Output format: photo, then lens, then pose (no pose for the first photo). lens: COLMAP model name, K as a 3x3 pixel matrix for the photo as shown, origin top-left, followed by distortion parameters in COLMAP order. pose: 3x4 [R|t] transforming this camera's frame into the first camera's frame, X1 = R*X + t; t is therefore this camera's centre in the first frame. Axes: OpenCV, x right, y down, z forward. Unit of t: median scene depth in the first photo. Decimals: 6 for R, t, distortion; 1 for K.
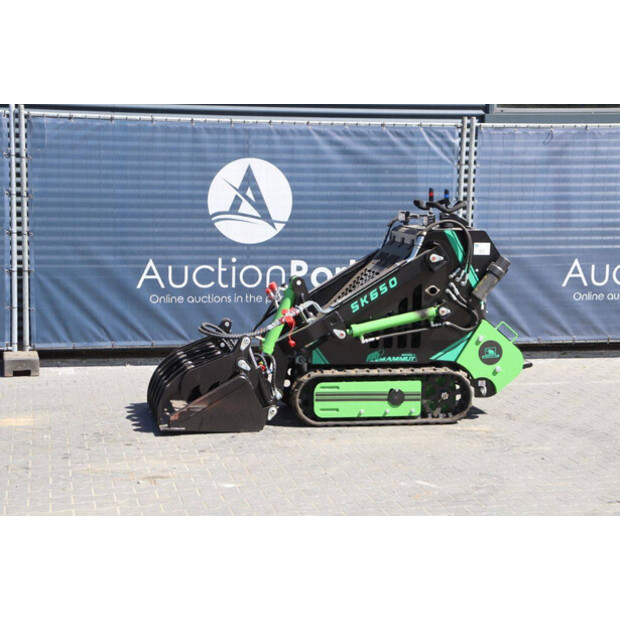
lens RADIAL K [[1309.6, 0, 307.9], [0, 1309.6, 310.1], [0, 0, 1]] dist [0.327633, 0.000000]
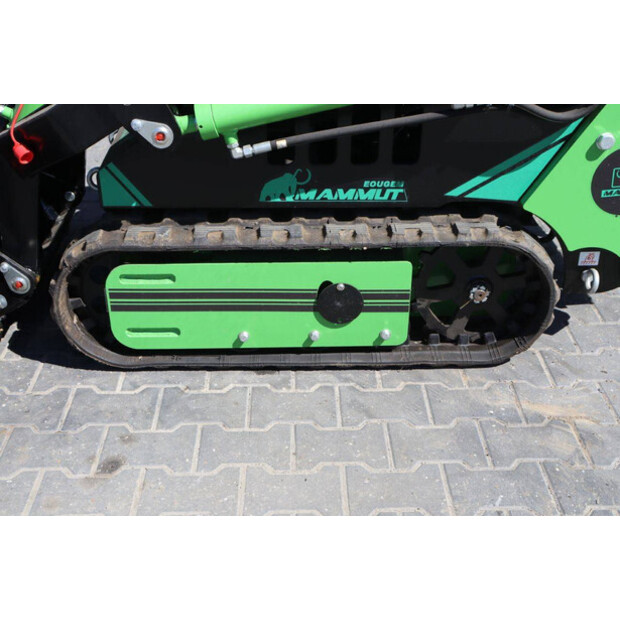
lens RADIAL K [[845.6, 0, 312.3], [0, 845.6, 312.3], [0, 0, 1]] dist [0.046750, 0.000000]
pose [[0.985374, 0.075660, -0.152685, 0.095327], [-0.007762, 0.915021, 0.403331, -0.025306], [0.170226, -0.396247, 0.902226, 0.783945]]
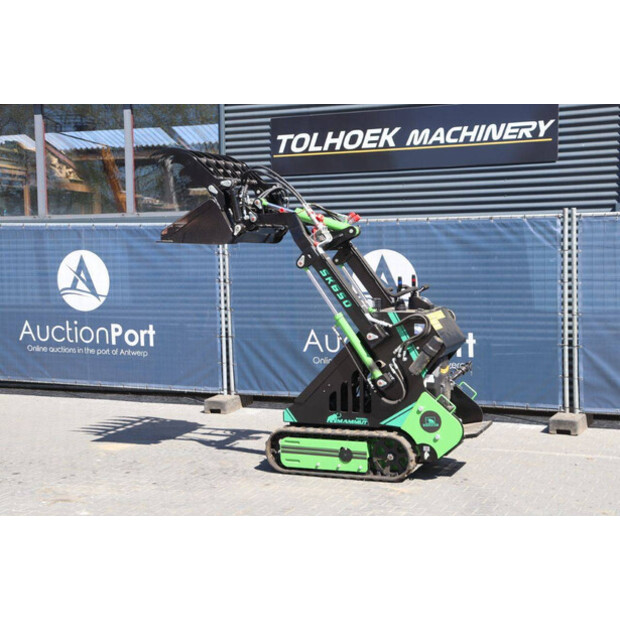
lens RADIAL K [[978.6, 0, 310.7], [0, 978.6, 300.6], [0, 0, 1]] dist [0.099027, 0.000000]
pose [[0.834561, 0.004088, -0.550900, 0.517185], [-0.034433, 0.998404, -0.044754, -0.029816], [0.549838, 0.056319, 0.833370, 0.250329]]
